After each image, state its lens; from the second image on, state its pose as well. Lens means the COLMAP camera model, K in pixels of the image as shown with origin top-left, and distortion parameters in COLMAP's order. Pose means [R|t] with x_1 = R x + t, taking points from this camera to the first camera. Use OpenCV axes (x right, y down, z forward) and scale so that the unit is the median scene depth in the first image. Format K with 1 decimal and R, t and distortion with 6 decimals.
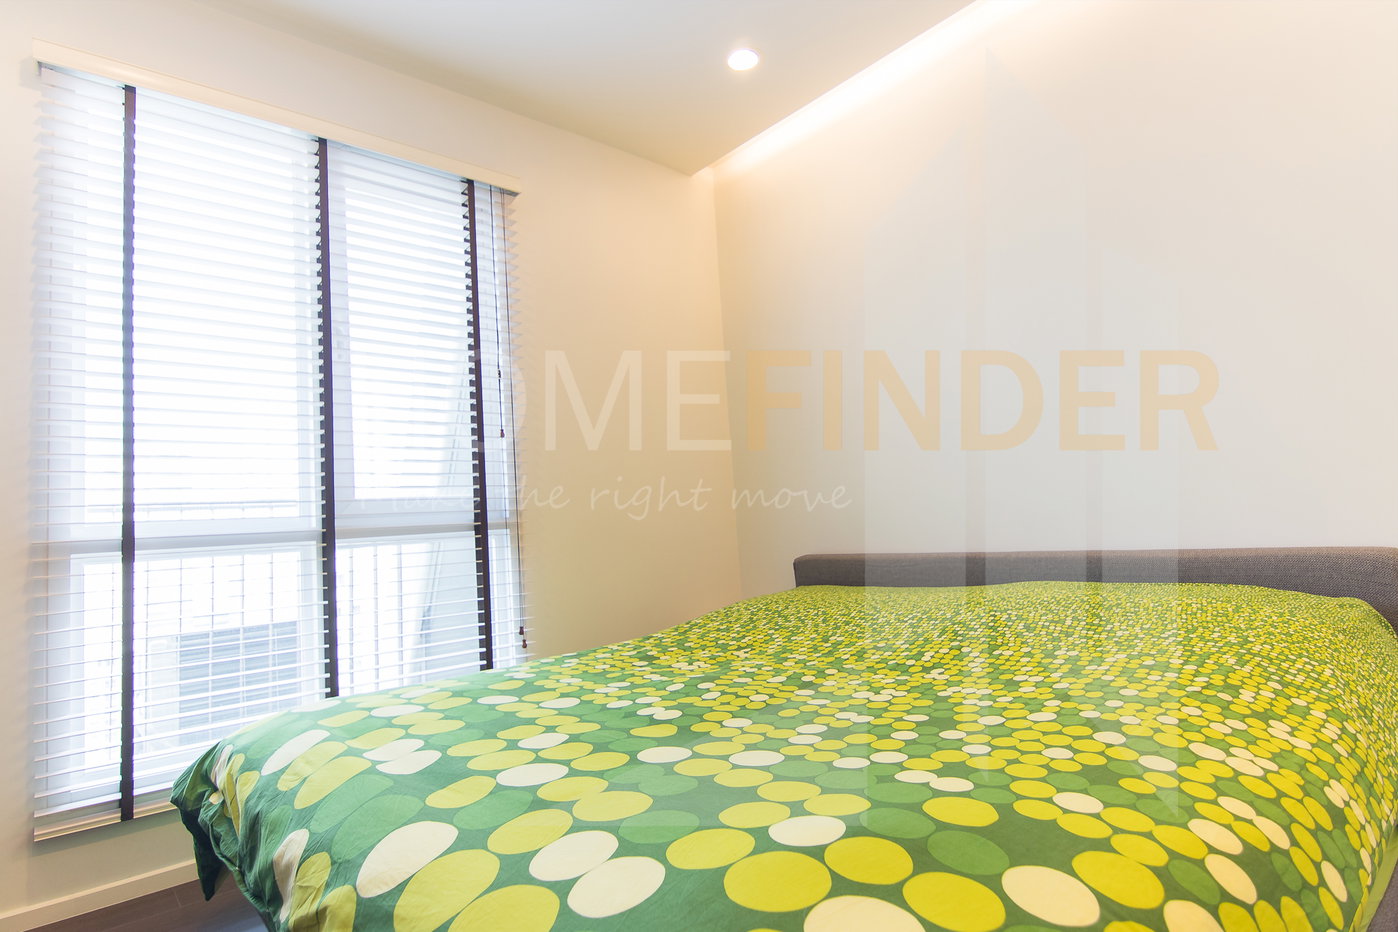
lens RADIAL K [[730.5, 0, 691.8], [0, 730.5, 474.7], [0, 0, 1]] dist [0.000167, -0.000834]
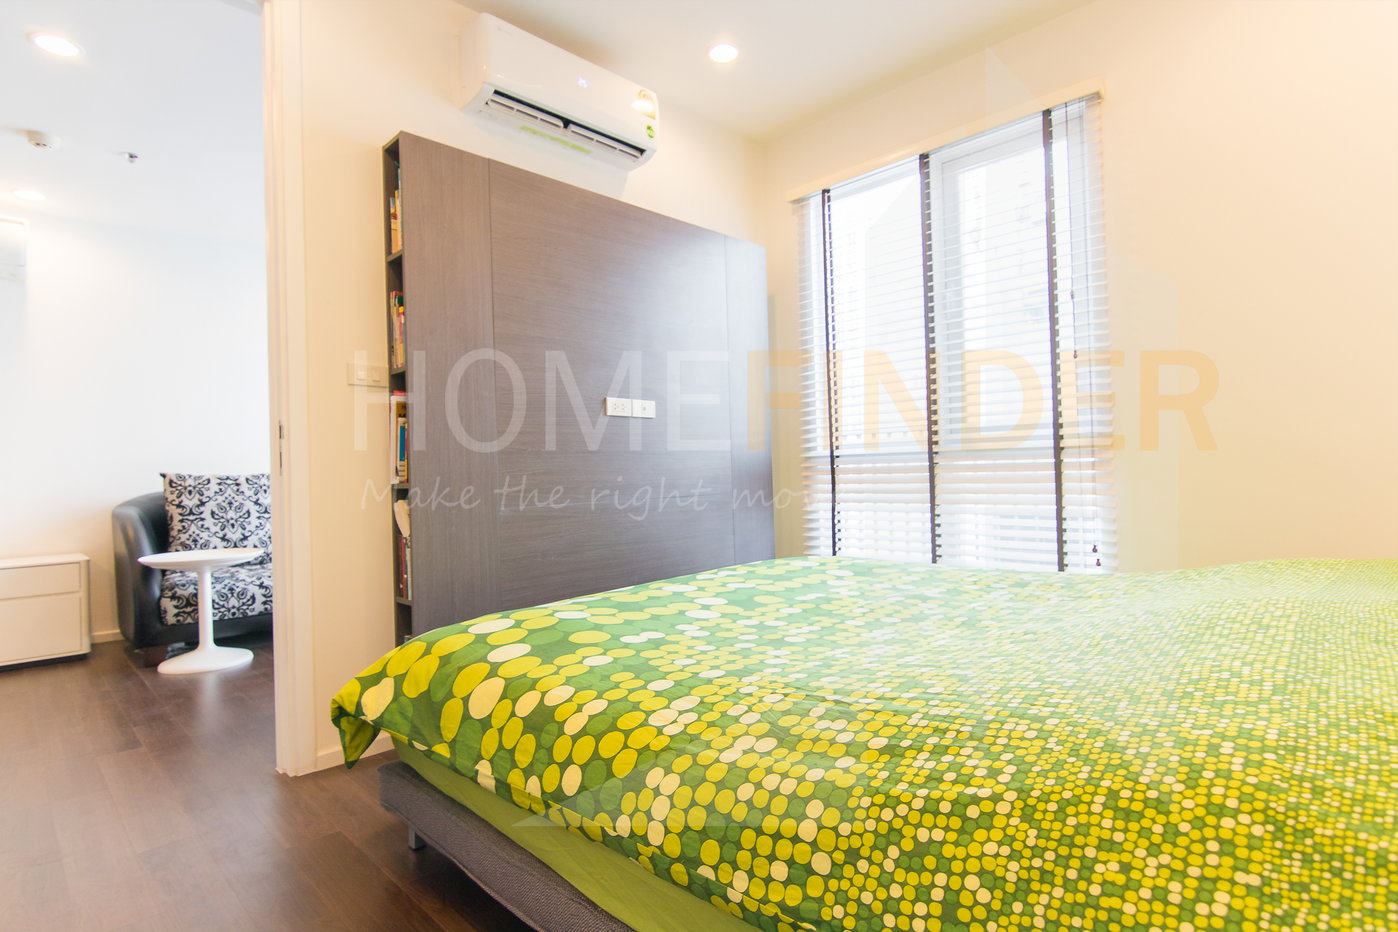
lens RADIAL K [[730.5, 0, 697.6], [0, 730.5, 461.4], [0, 0, 1]] dist [0.000167, -0.000834]
pose [[0.061504, 0.049064, -0.996900, 2.011152], [0.090759, 0.994378, 0.054540, -0.030255], [0.993972, -0.093832, 0.056706, 1.139721]]
